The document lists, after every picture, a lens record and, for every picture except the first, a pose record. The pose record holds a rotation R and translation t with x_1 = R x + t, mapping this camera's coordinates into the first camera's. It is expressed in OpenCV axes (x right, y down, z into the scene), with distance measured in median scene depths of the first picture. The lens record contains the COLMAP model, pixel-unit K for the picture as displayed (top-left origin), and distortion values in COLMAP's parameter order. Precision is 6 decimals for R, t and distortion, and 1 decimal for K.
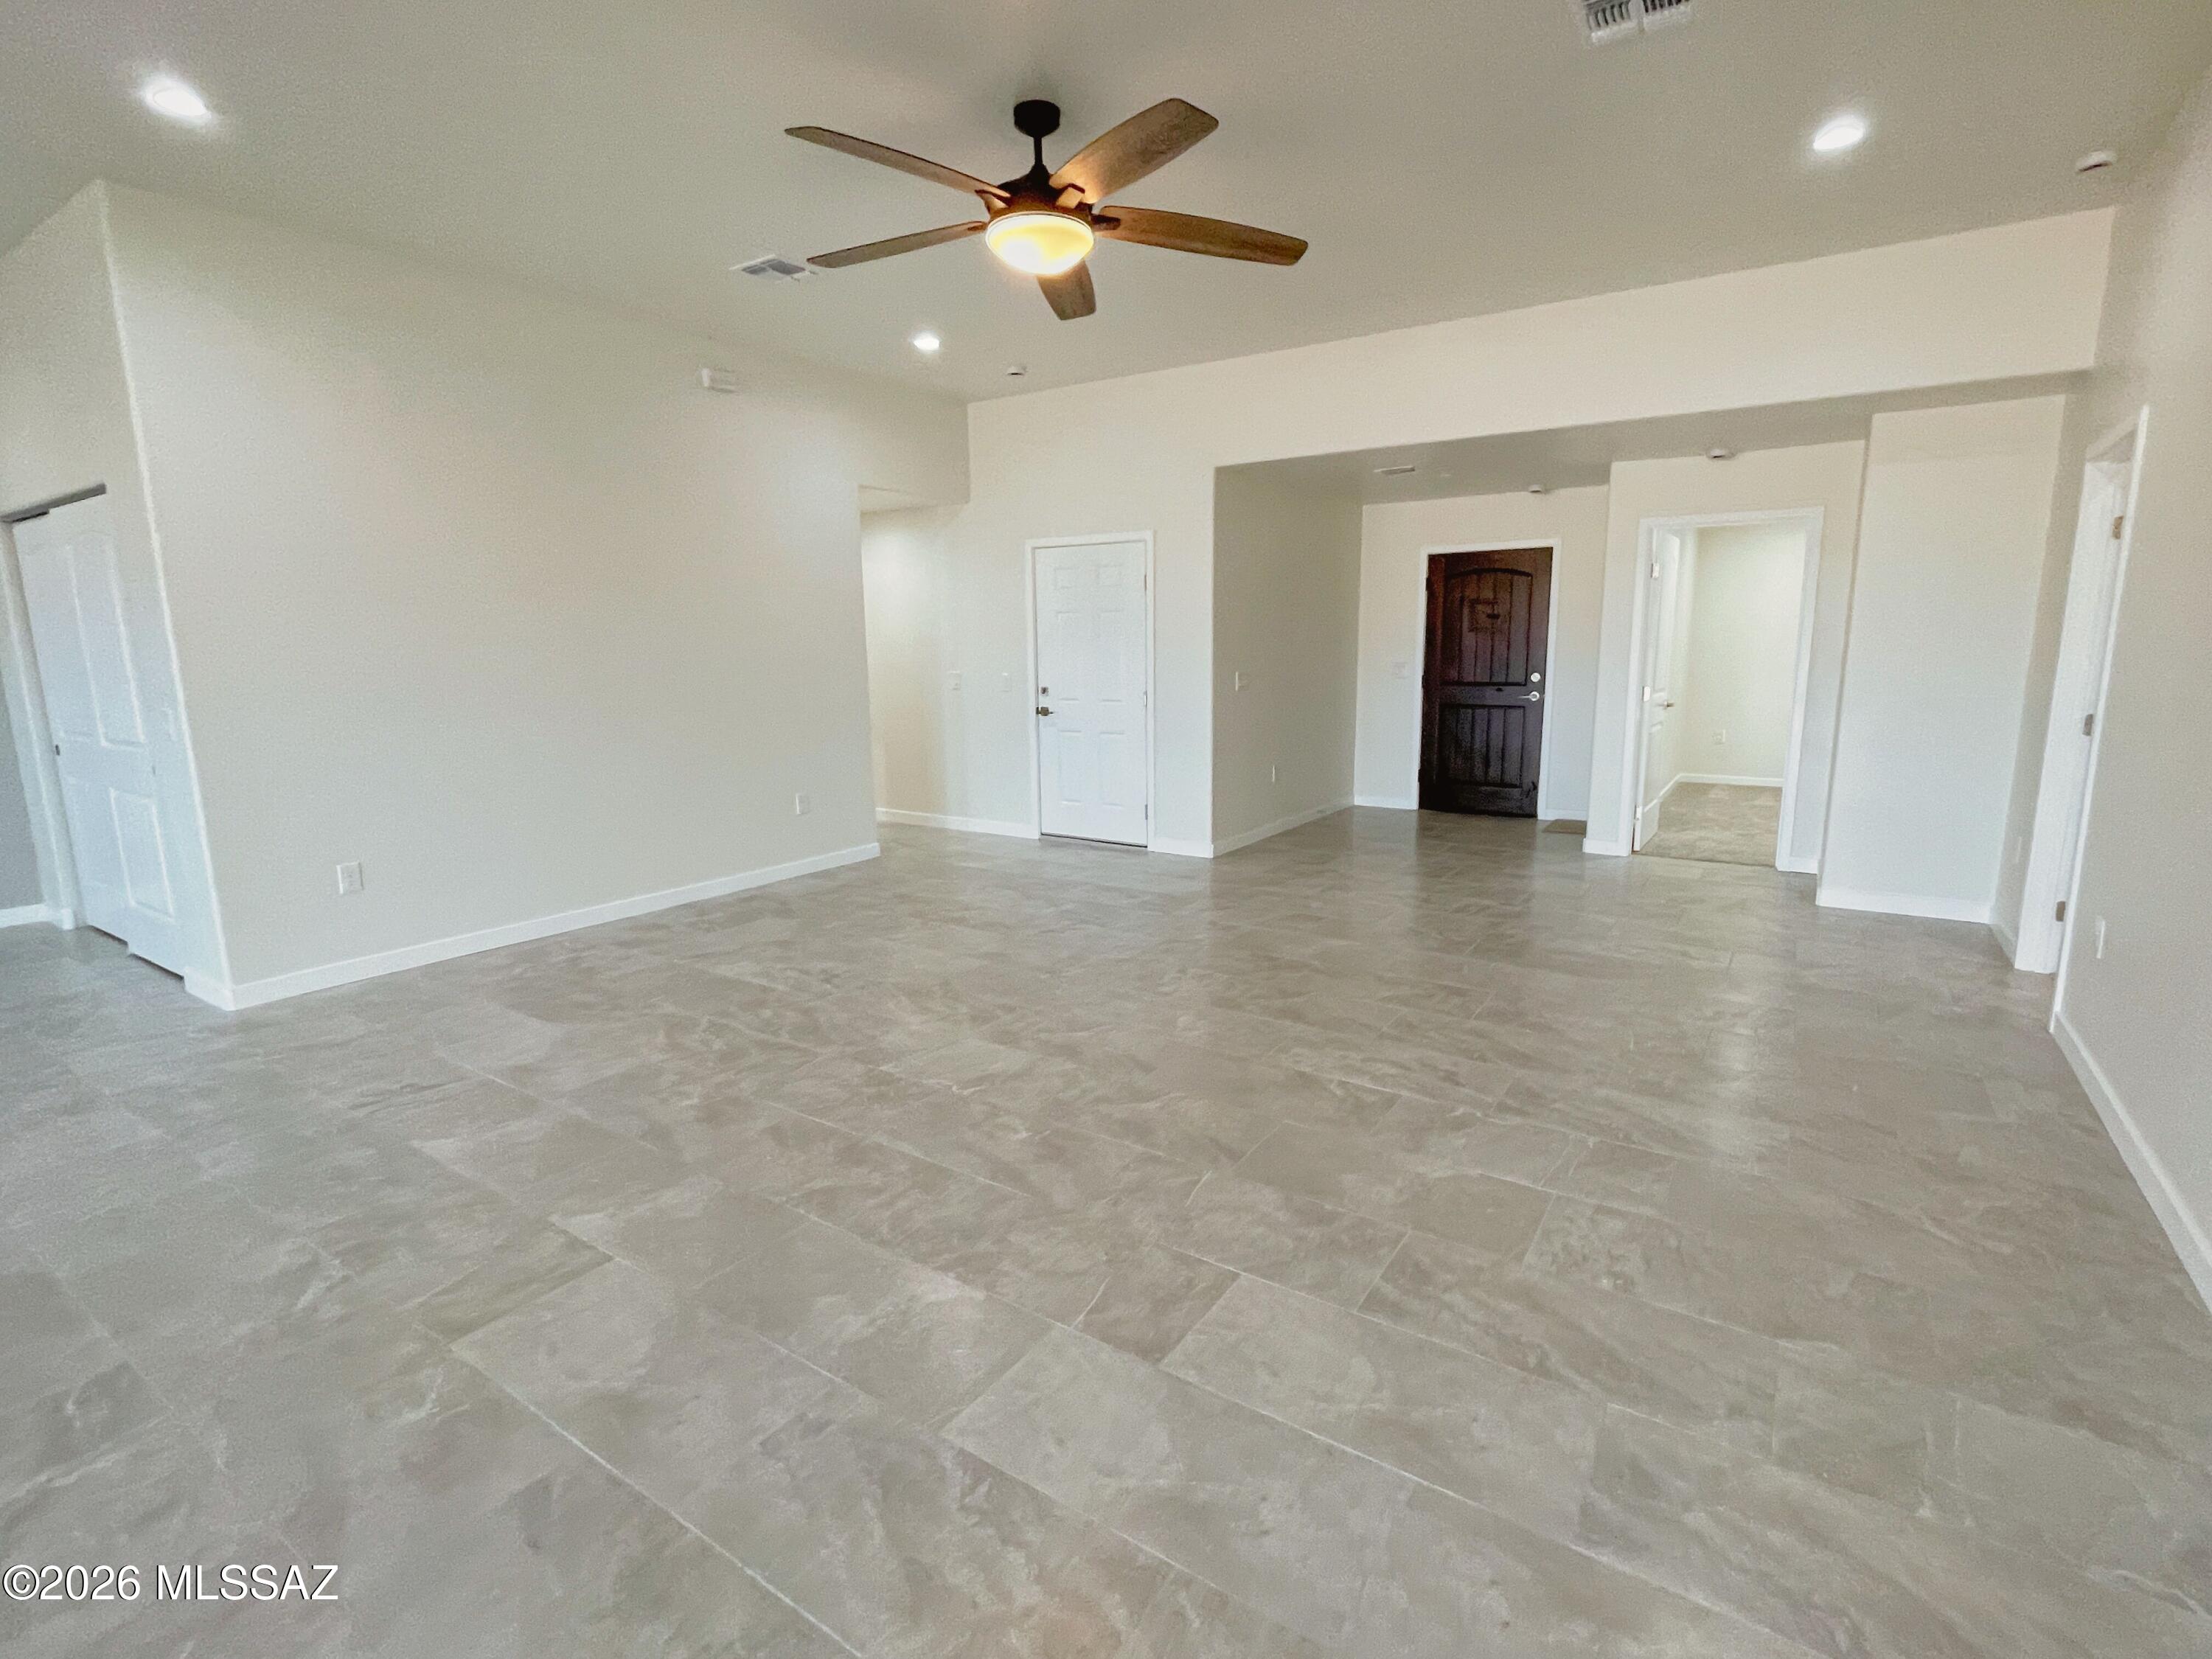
lens RADIAL K [[1048.4, 0, 1115.8], [0, 1048.4, 820.1], [0, 0, 1]] dist [-0.005249, 0.003900]
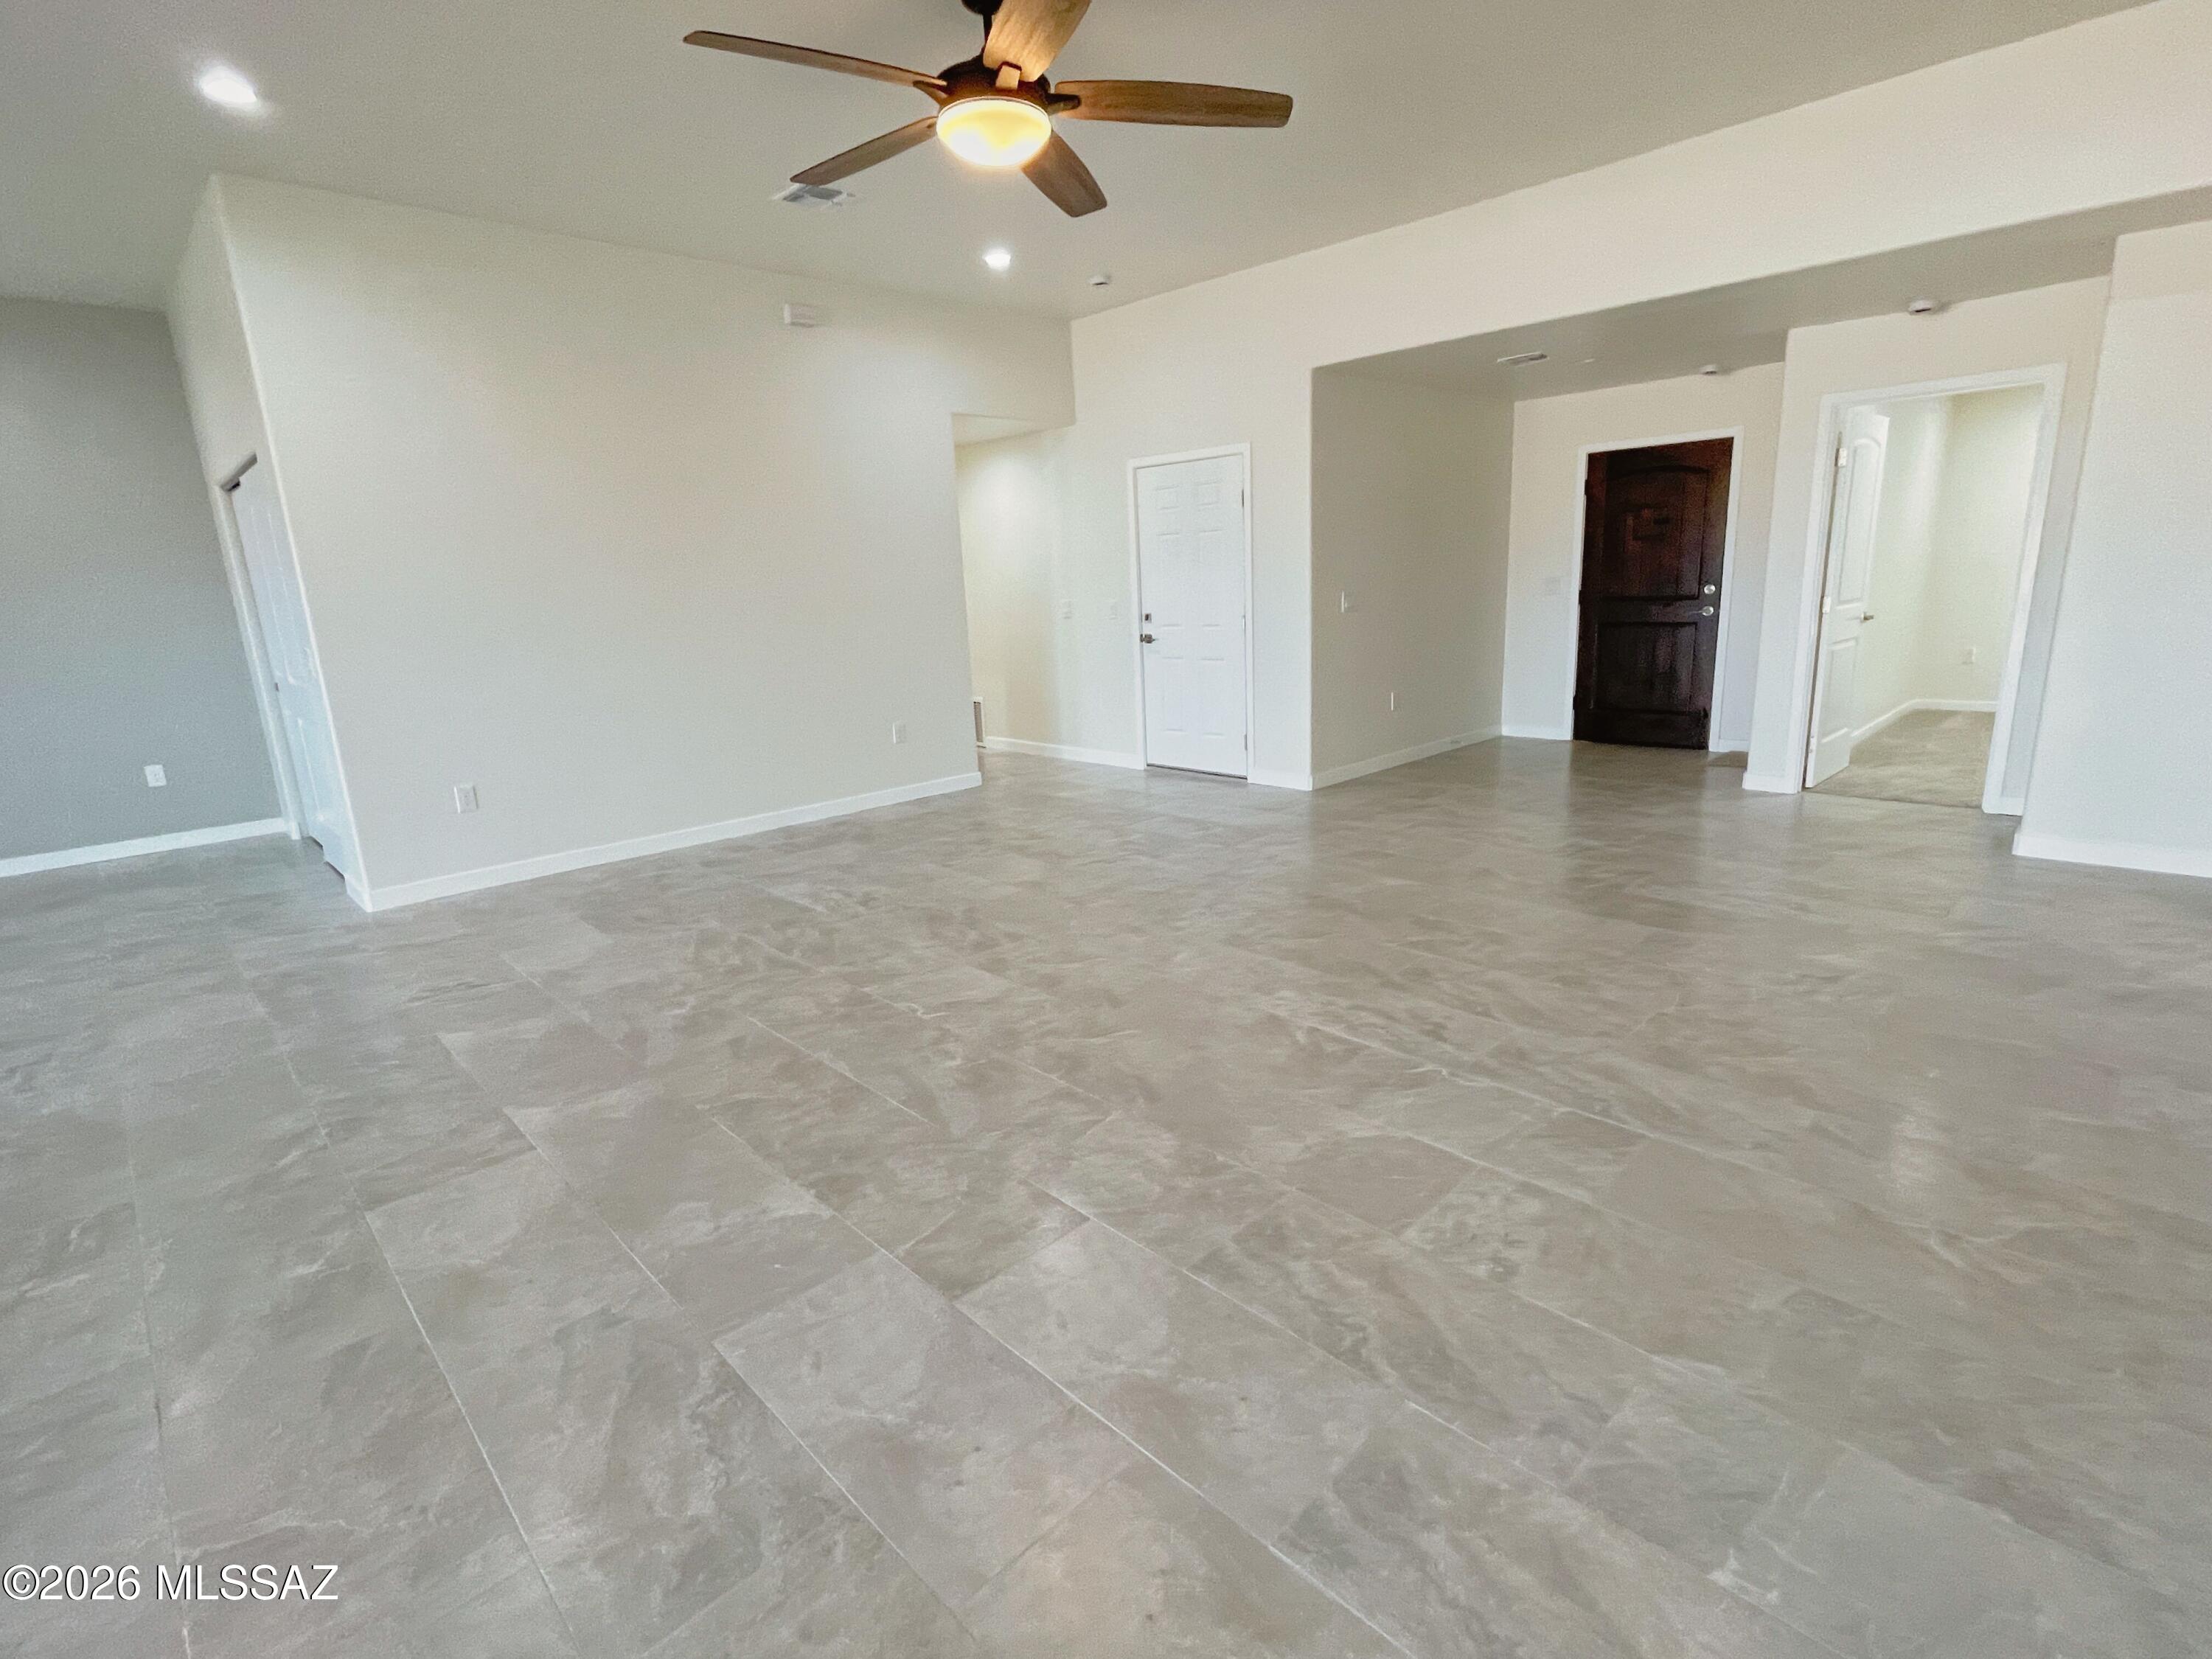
lens RADIAL K [[1048.4, 0, 1107.7], [0, 1048.4, 822.0], [0, 0, 1]] dist [-0.005249, 0.003900]
pose [[0.977900, 0.017567, -0.208335, 0.216506], [-0.003675, 0.997754, 0.066879, 0.003544], [0.209042, -0.064636, 0.975768, 0.058254]]
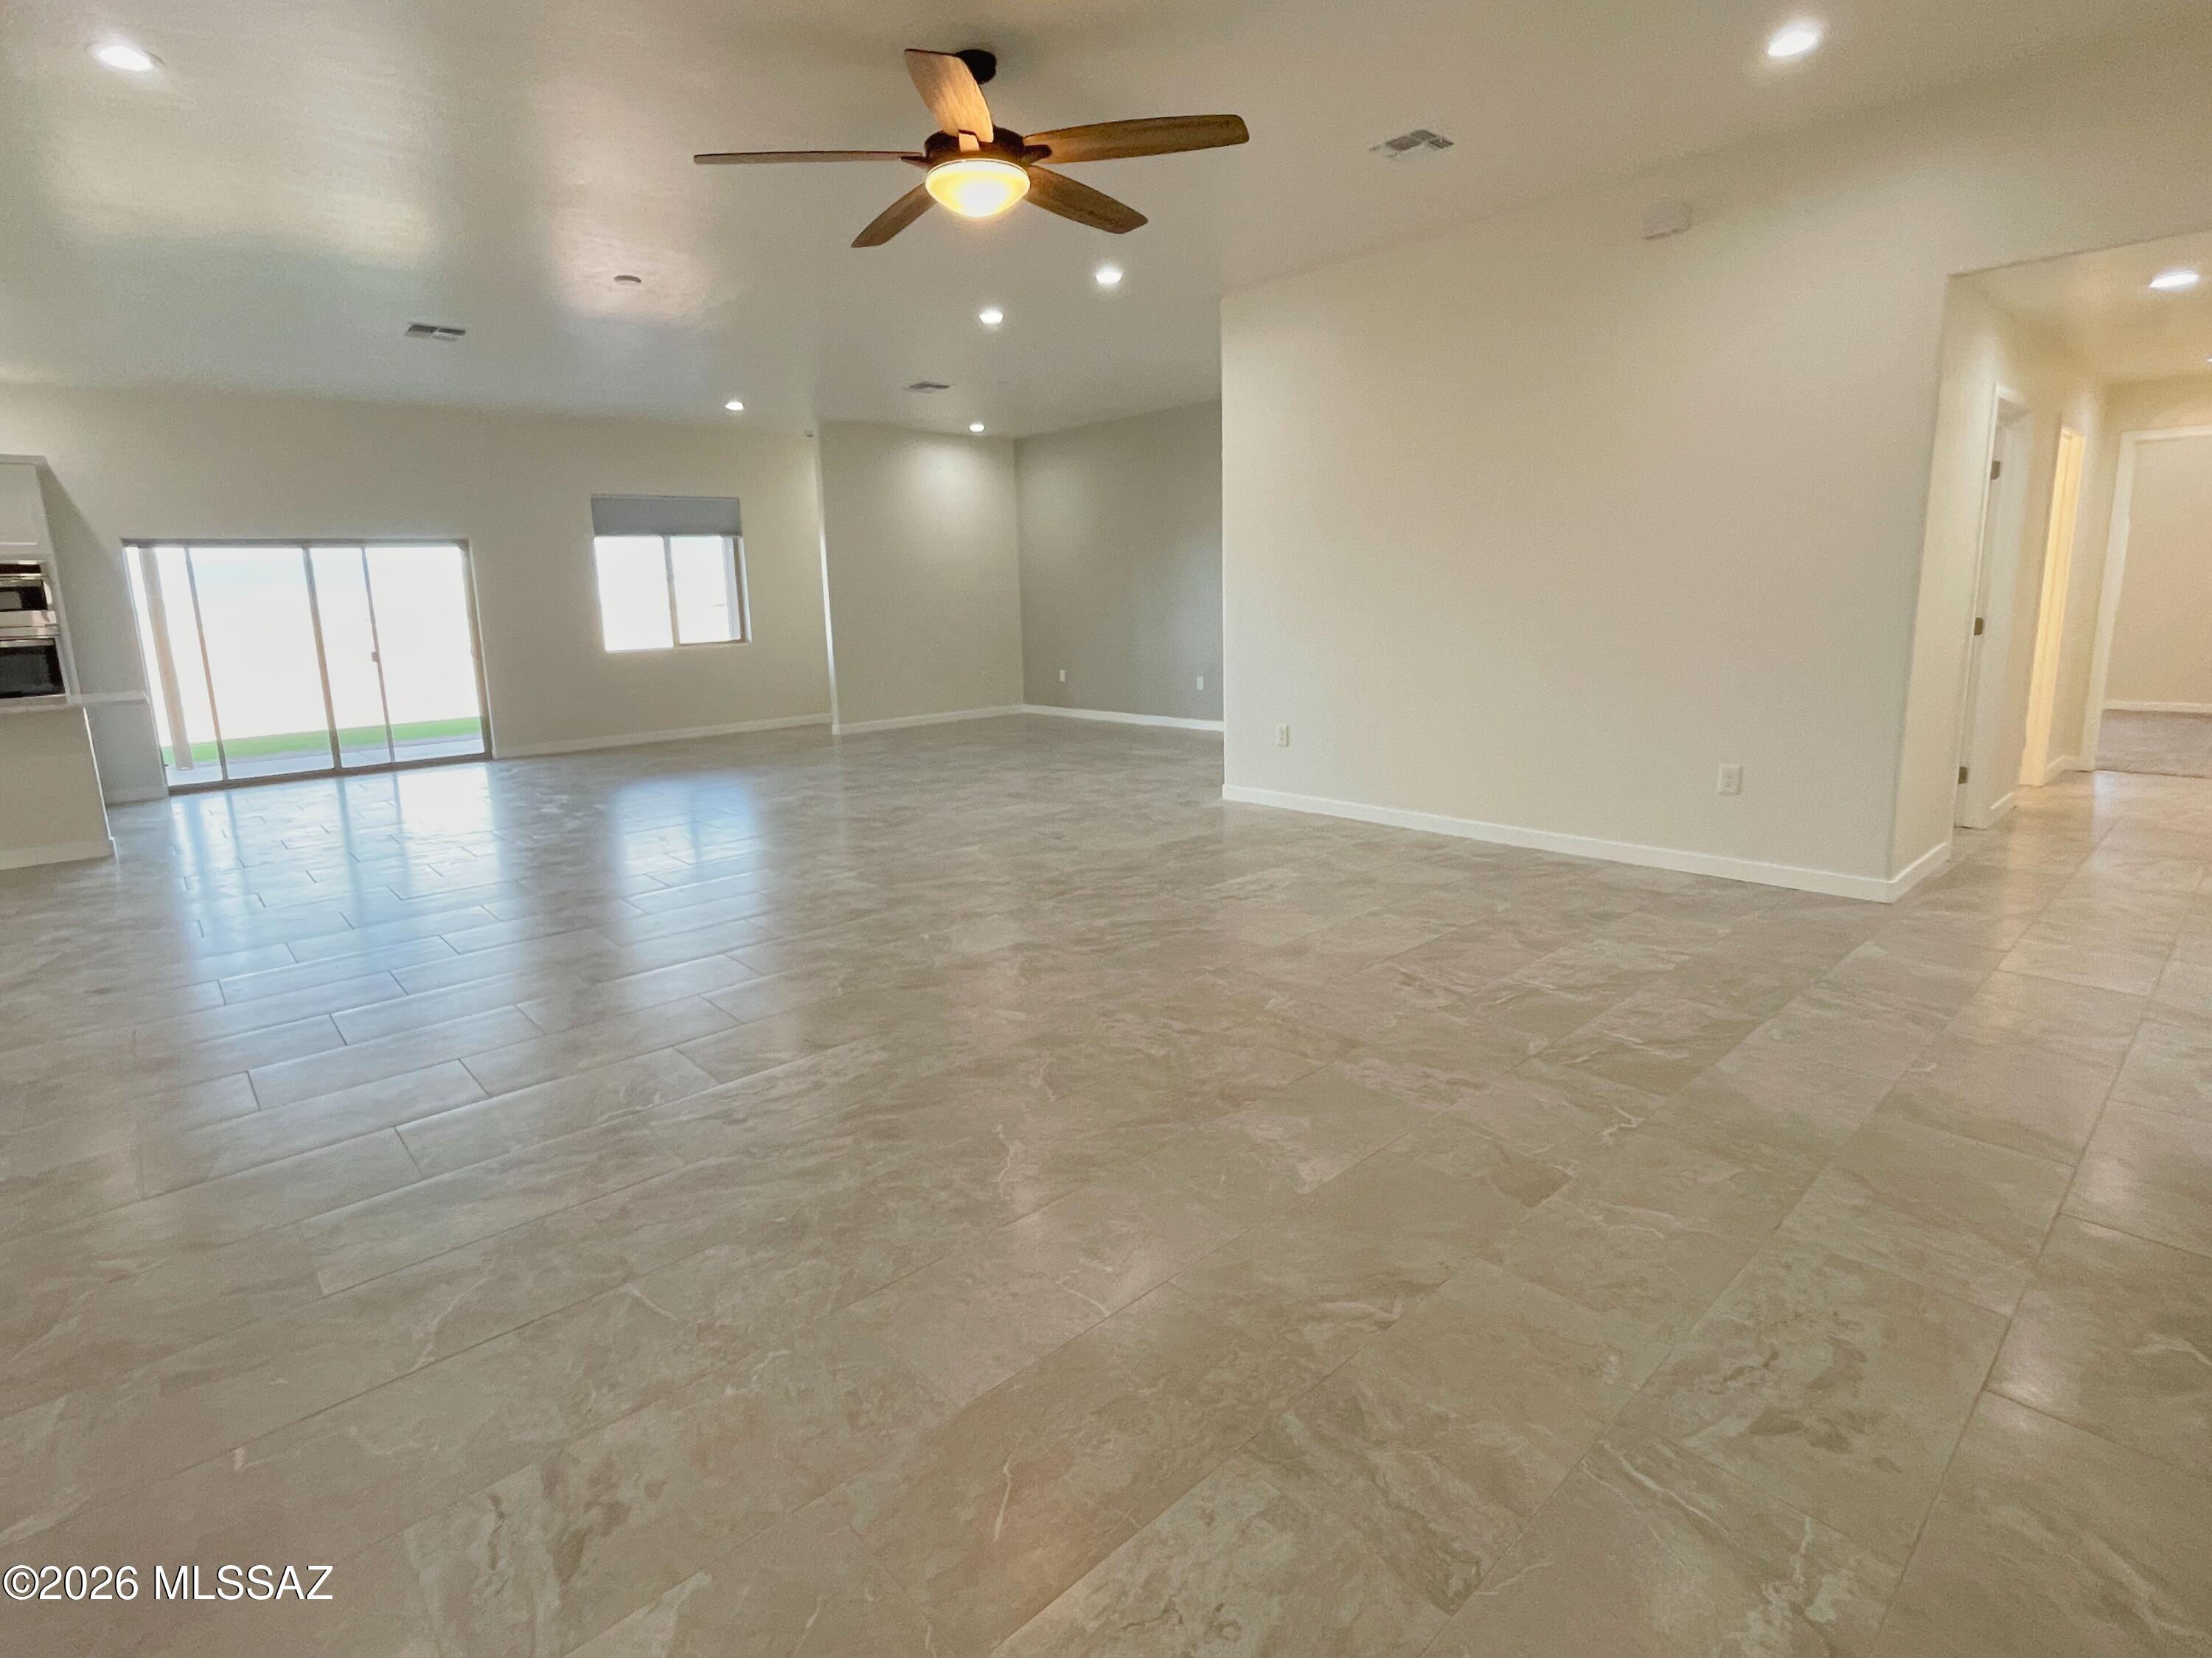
lens RADIAL K [[1112.2, 0, 1103.7], [0, 1112.2, 787.8], [0, 0, 1]] dist [-0.016812, 0.000123]
pose [[-0.242209, 0.188422, -0.951752, 0.978282], [-0.138063, 0.964285, 0.226038, -0.229832], [0.960351, 0.186150, -0.207544, 1.350148]]
